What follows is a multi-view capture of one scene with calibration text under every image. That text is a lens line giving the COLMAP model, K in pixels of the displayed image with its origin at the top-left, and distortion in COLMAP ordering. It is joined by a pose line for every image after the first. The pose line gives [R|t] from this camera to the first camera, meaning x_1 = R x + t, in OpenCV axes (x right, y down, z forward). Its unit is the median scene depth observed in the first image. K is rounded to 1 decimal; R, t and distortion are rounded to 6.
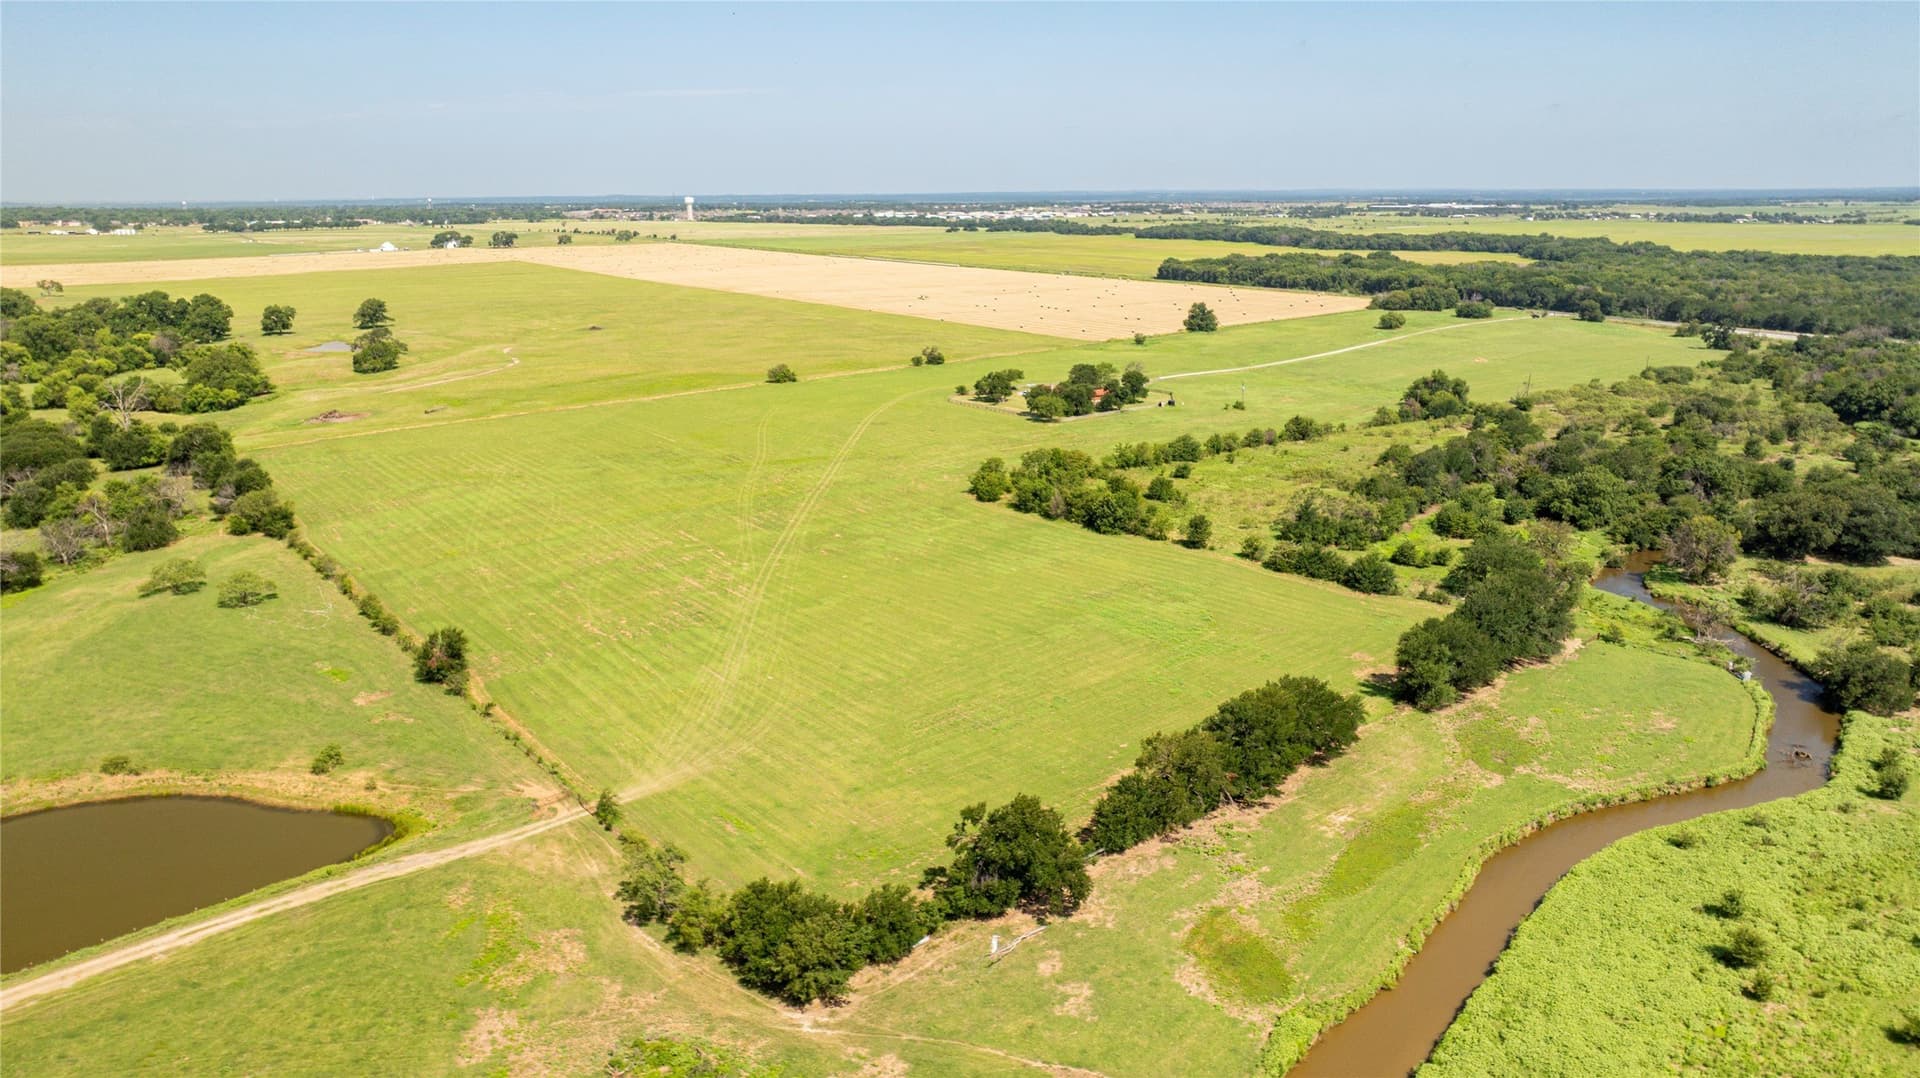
lens RADIAL K [[1352.7, 0, 963.1], [0, 1352.7, 536.7], [0, 0, 1]] dist [-0.027183, 0.024383]
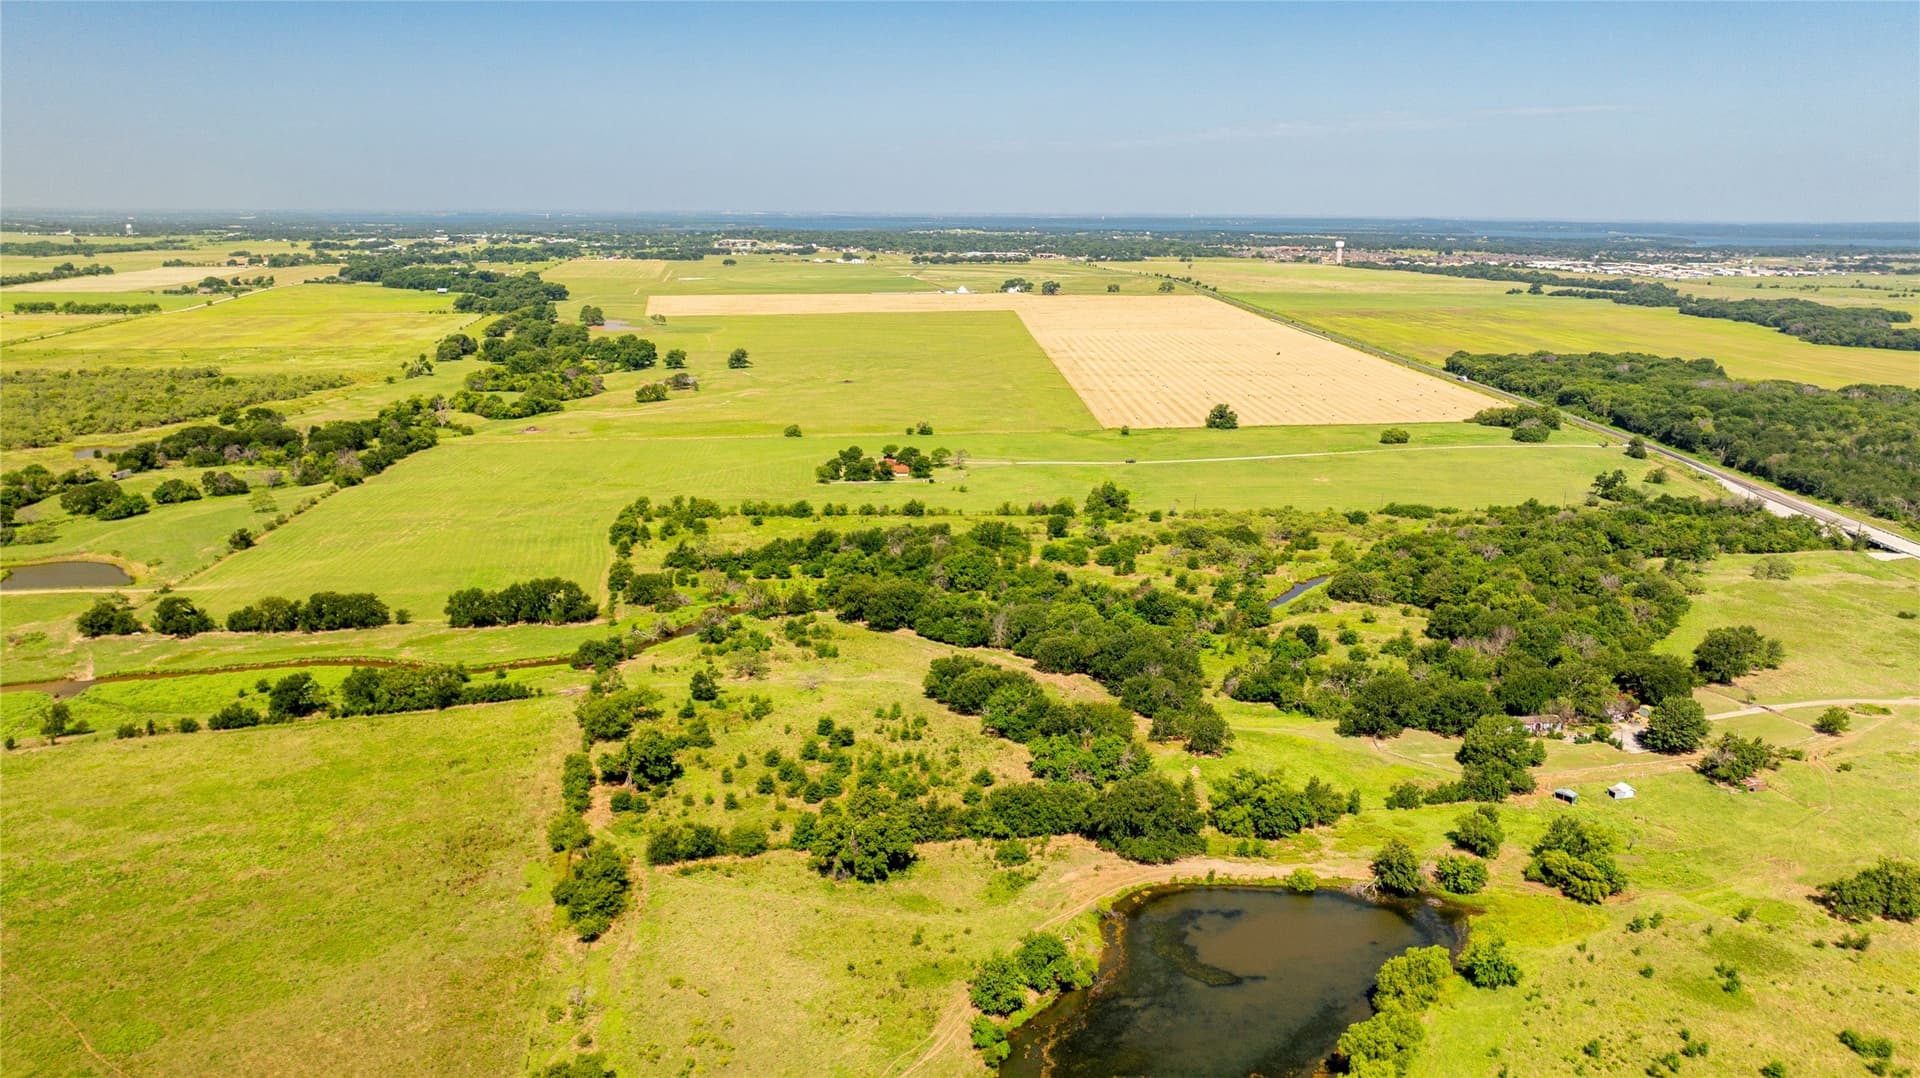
lens RADIAL K [[1352.7, 0, 955.6], [0, 1352.7, 538.2], [0, 0, 1]] dist [-0.027183, 0.024383]
pose [[0.826544, 0.146044, -0.543595, 1.711305], [-0.151862, 0.987800, 0.034478, -0.165810], [0.541999, 0.054054, 0.838639, -0.308813]]
